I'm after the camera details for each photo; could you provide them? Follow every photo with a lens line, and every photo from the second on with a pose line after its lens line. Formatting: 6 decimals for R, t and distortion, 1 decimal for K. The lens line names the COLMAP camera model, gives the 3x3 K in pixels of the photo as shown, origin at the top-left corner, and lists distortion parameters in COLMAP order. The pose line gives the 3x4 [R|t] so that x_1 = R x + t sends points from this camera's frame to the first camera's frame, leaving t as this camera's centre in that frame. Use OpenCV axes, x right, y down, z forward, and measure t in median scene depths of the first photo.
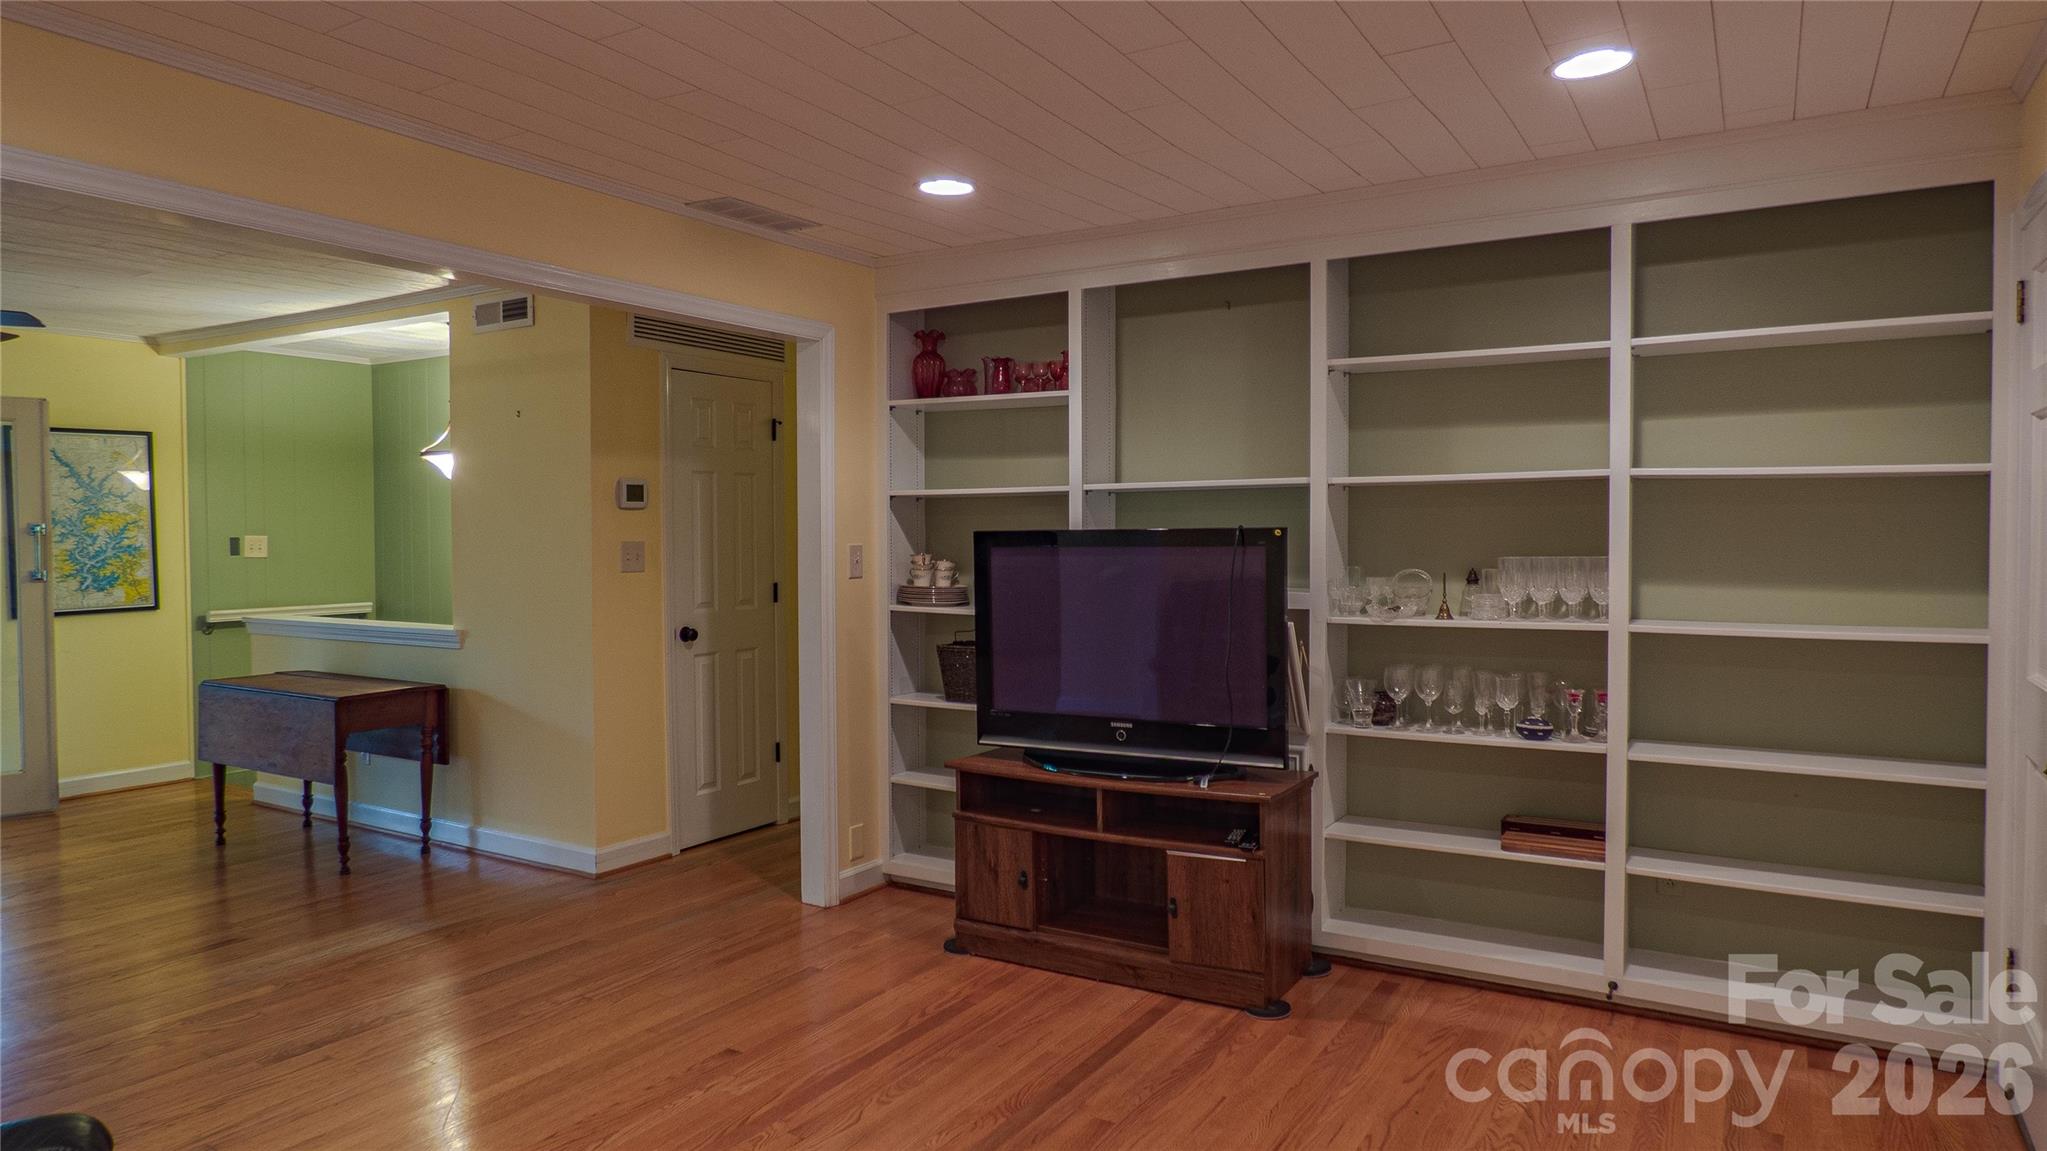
lens RADIAL K [[1224.0, 0, 1031.4], [0, 1224.0, 575.6], [0, 0, 1]] dist [-0.032506, 0.014320]
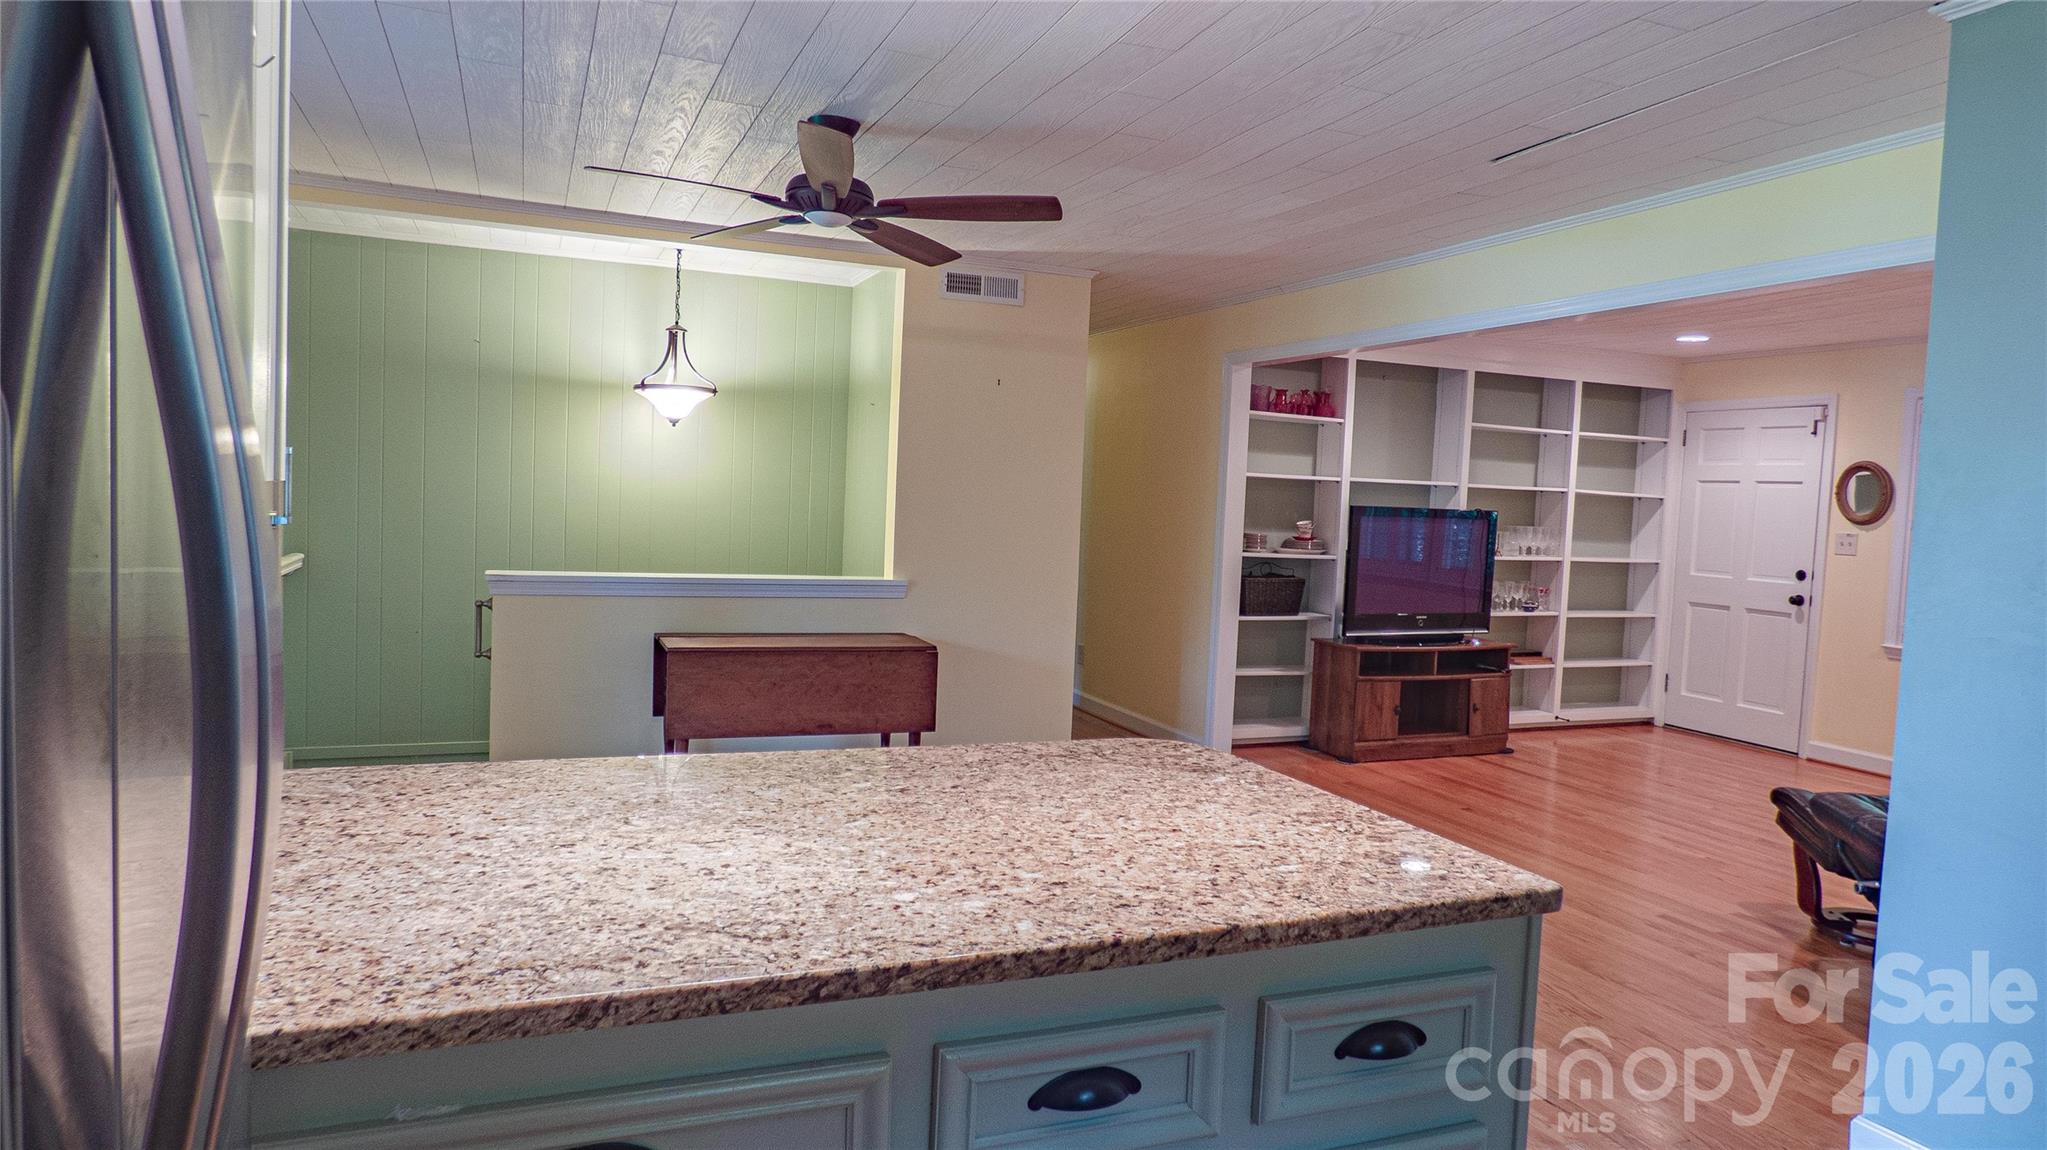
lens RADIAL K [[1224.0, 0, 1019.3], [0, 1224.0, 571.8], [0, 0, 1]] dist [-0.032506, 0.014320]
pose [[0.623514, -0.021498, 0.781517, -1.762473], [-0.010961, 0.999283, 0.036234, -0.002848], [-0.781735, -0.031159, 0.622831, 0.365436]]
